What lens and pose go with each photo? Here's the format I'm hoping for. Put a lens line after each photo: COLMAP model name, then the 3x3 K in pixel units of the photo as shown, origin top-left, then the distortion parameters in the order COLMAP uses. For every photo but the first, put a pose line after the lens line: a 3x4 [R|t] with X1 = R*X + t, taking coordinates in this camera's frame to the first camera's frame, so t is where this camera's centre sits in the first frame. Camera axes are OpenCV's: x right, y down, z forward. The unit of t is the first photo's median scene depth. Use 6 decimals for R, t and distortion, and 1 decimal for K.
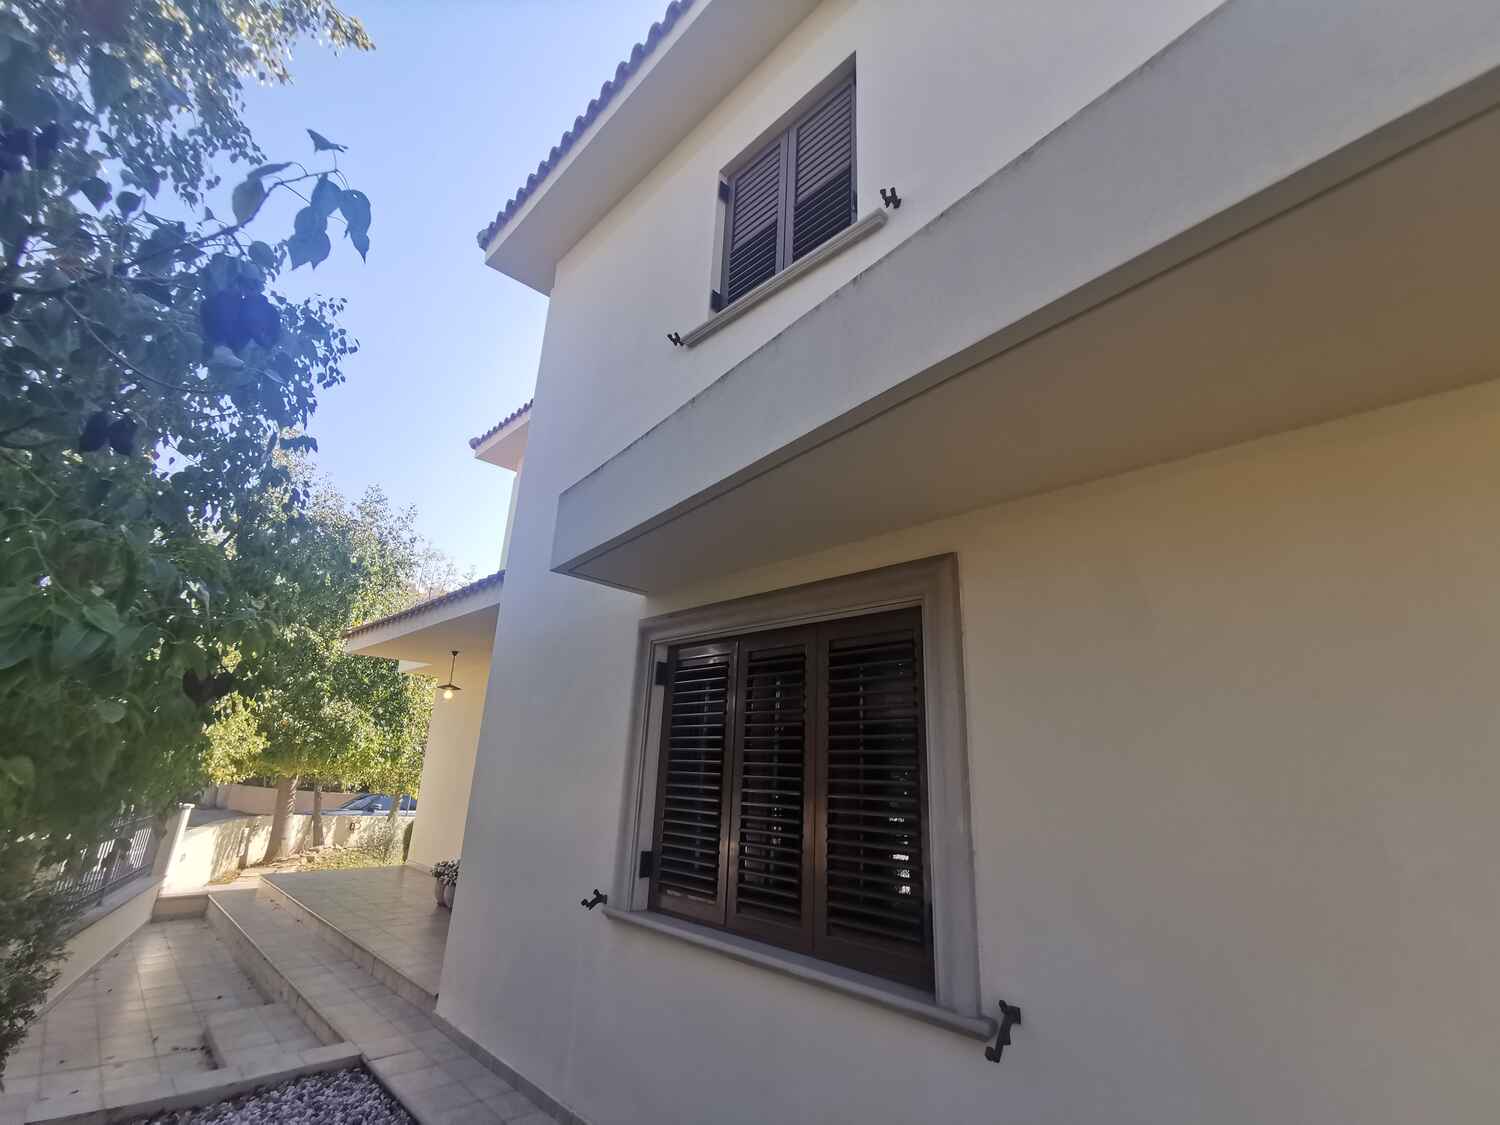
lens RADIAL K [[694.2, 0, 746.9], [0, 694.2, 560.3], [0, 0, 1]] dist [-0.011811, 0.013316]
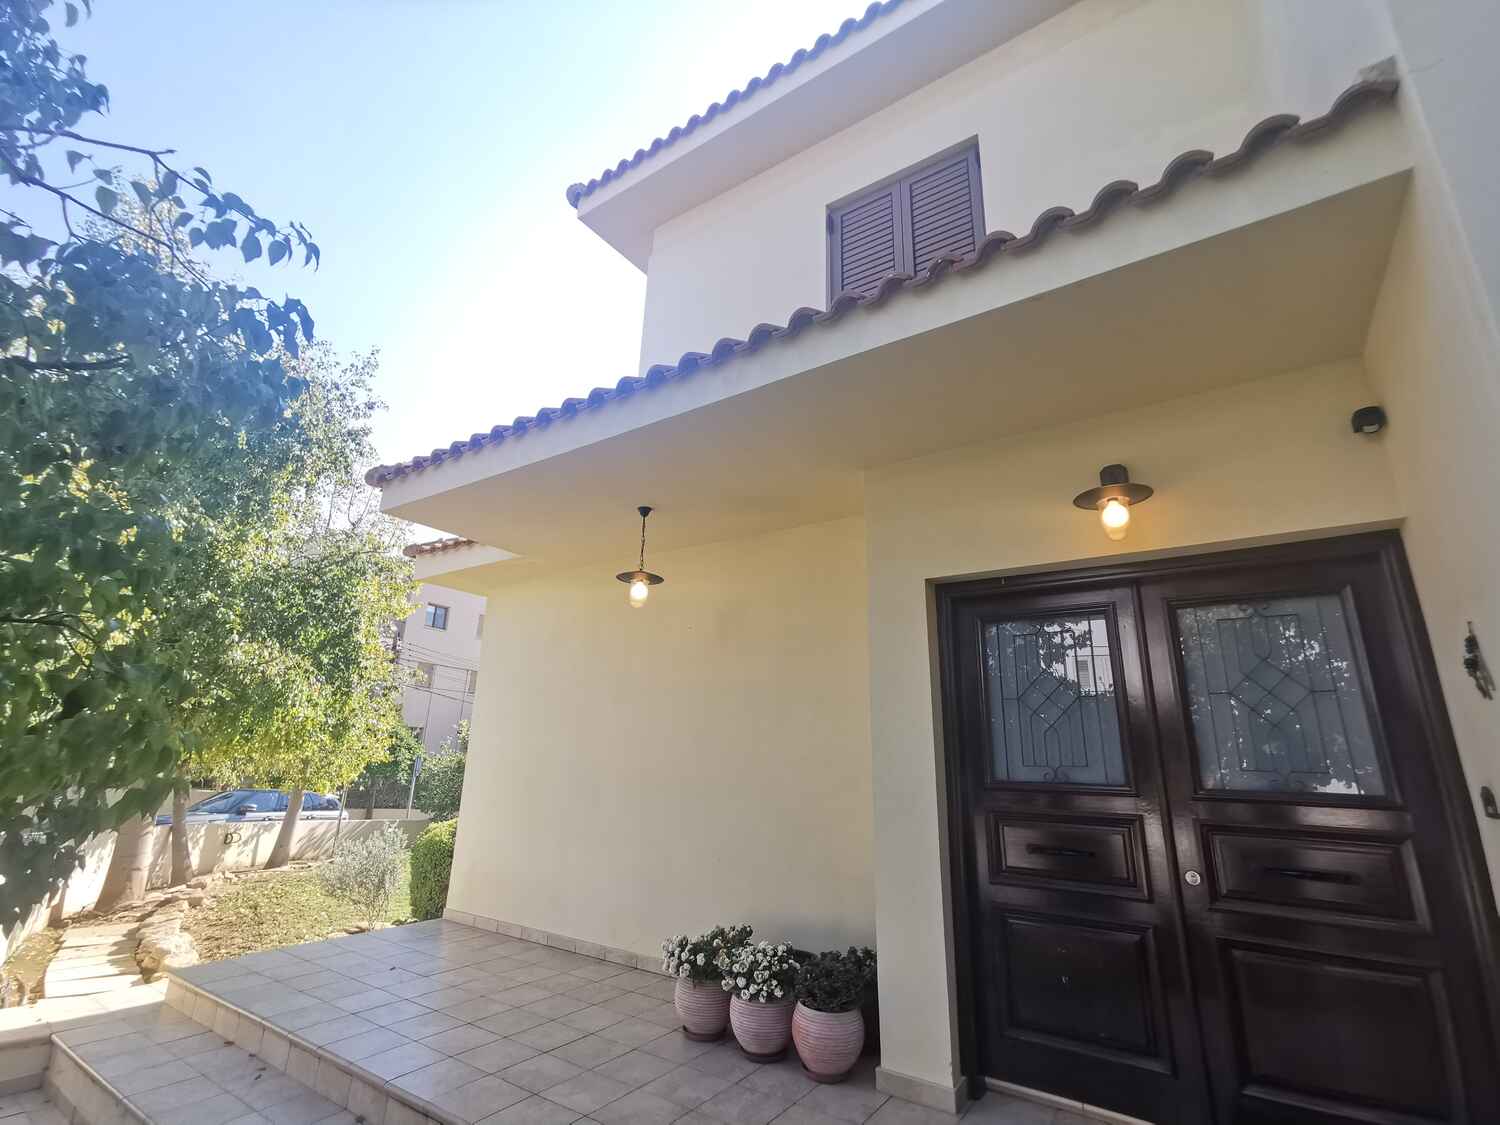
lens RADIAL K [[692.3, 0, 747.2], [0, 692.3, 563.3], [0, 0, 1]] dist [-0.016760, 0.018135]
pose [[0.979065, 0.045394, 0.198423, -0.284675], [-0.050114, 0.998566, 0.018827, 0.100532], [-0.197284, -0.028376, 0.979936, 0.316893]]
